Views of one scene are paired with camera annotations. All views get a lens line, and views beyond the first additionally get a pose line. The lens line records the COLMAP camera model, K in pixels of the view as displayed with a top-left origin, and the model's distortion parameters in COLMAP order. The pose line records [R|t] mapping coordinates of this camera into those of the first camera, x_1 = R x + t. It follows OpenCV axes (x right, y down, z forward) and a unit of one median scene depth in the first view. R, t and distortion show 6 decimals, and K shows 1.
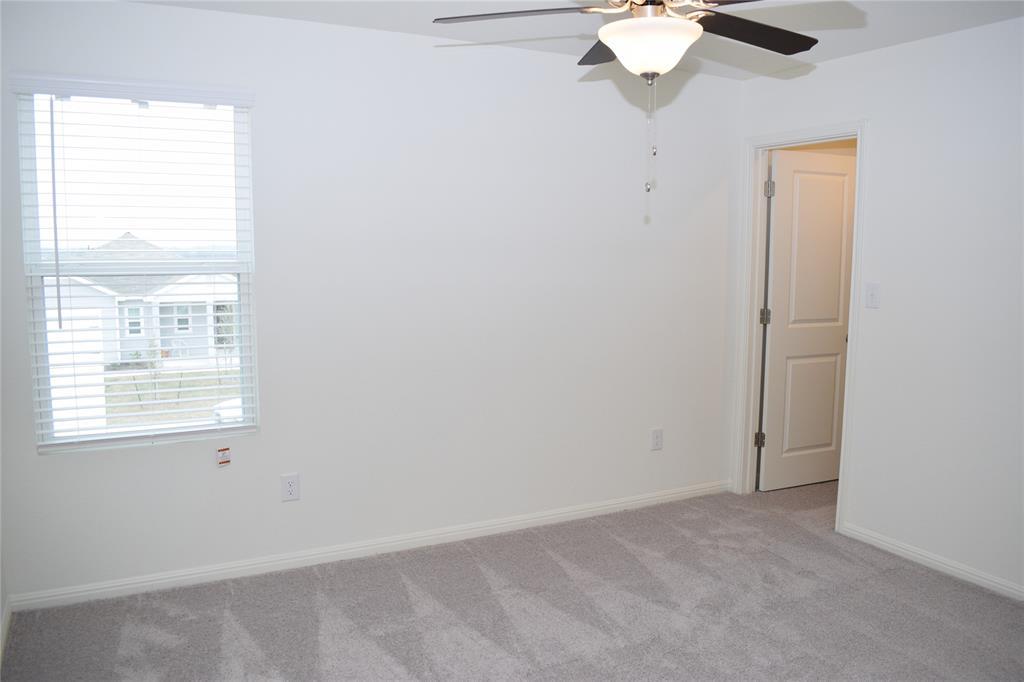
lens RADIAL K [[802.0, 0, 517.0], [0, 802.0, 345.9], [0, 0, 1]] dist [-0.094355, 0.014430]
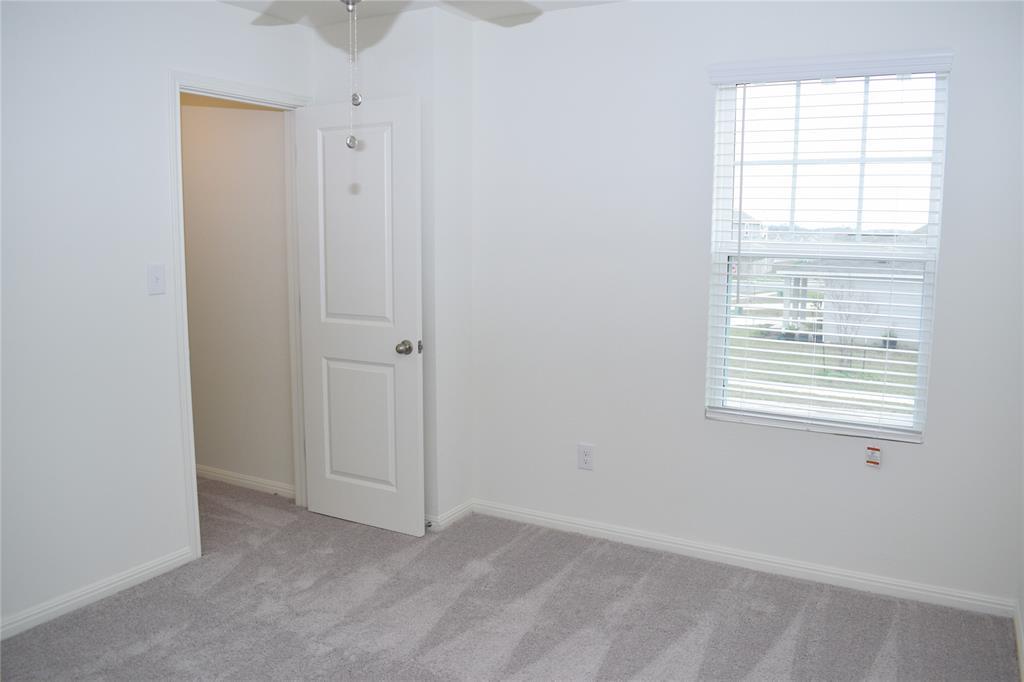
lens RADIAL K [[850.2, 0, 512.0], [0, 850.2, 341.0], [0, 0, 1]] dist [-0.105591, 0.004571]
pose [[0.532272, 0.108515, -0.839590, 0.219356], [-0.107149, 0.992410, 0.060338, -0.009050], [0.839765, 0.057845, 0.539859, 0.131597]]
